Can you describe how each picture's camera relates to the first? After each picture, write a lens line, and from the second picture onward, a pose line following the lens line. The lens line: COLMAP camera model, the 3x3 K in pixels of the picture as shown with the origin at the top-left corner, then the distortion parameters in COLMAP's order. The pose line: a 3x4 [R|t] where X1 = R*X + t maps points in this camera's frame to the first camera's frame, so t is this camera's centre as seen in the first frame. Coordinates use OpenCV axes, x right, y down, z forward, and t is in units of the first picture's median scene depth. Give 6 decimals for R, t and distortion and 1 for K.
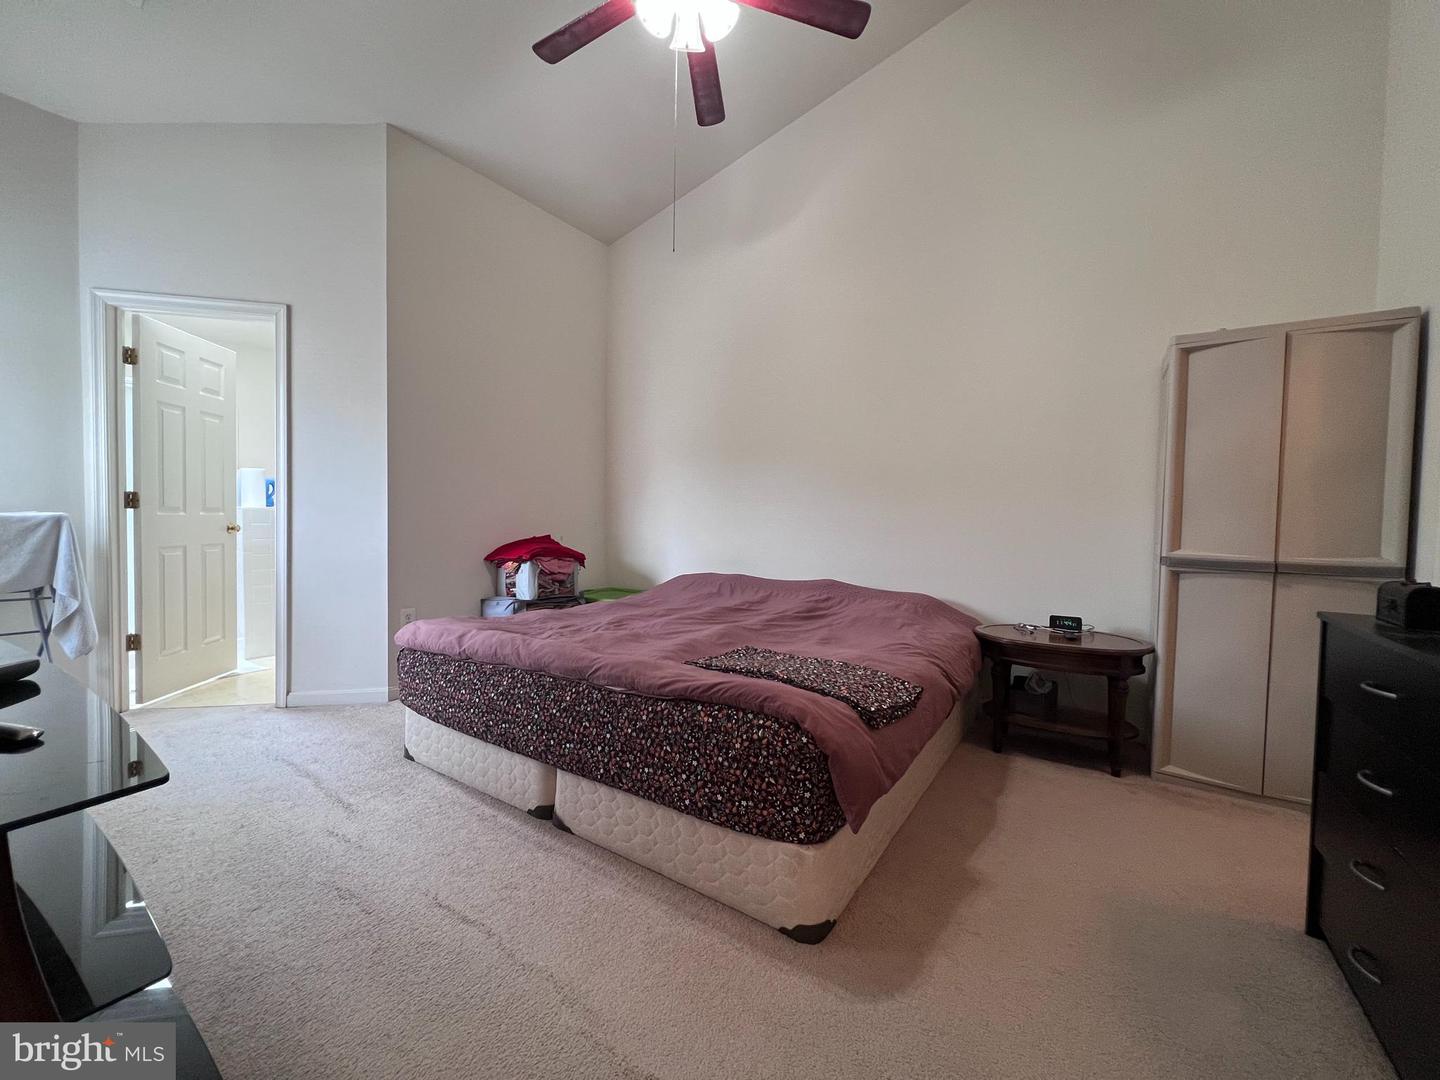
lens RADIAL K [[576.5, 0, 715.9], [0, 576.5, 537.0], [0, 0, 1]] dist [-0.000601, 0.000374]
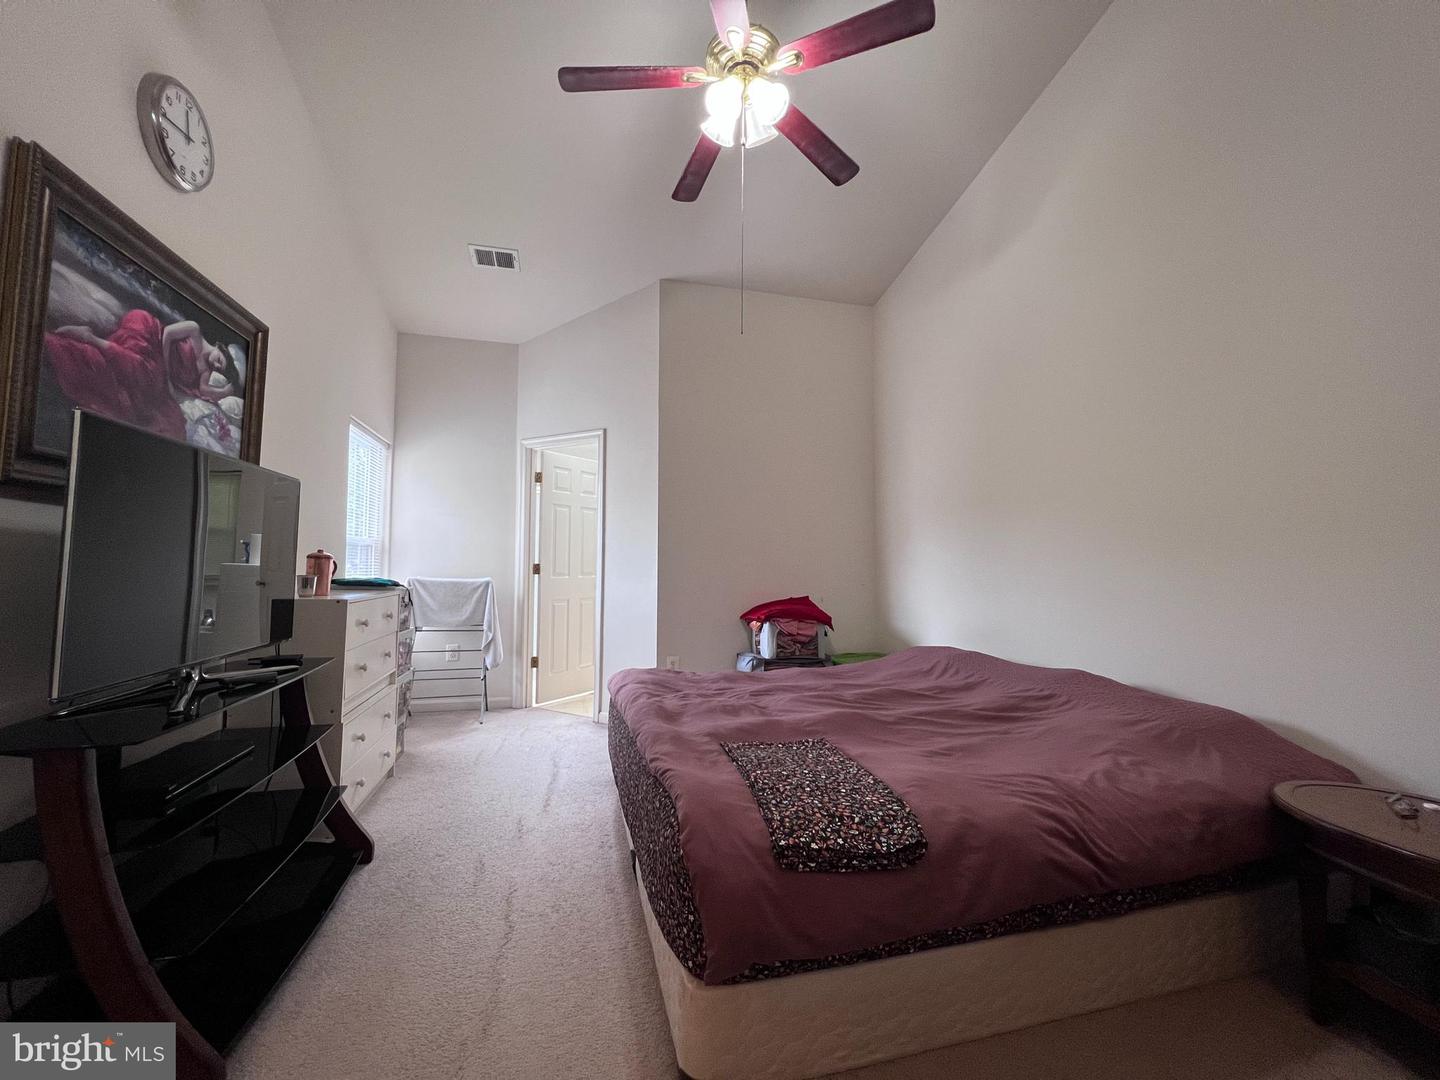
lens RADIAL K [[576.5, 0, 716.7], [0, 576.5, 537.8], [0, 0, 1]] dist [-0.000601, 0.000374]
pose [[0.754611, -0.040551, -0.654918, 0.332187], [-0.015487, 0.996710, -0.079558, -0.028402], [0.655989, 0.070178, 0.751501, 0.131178]]
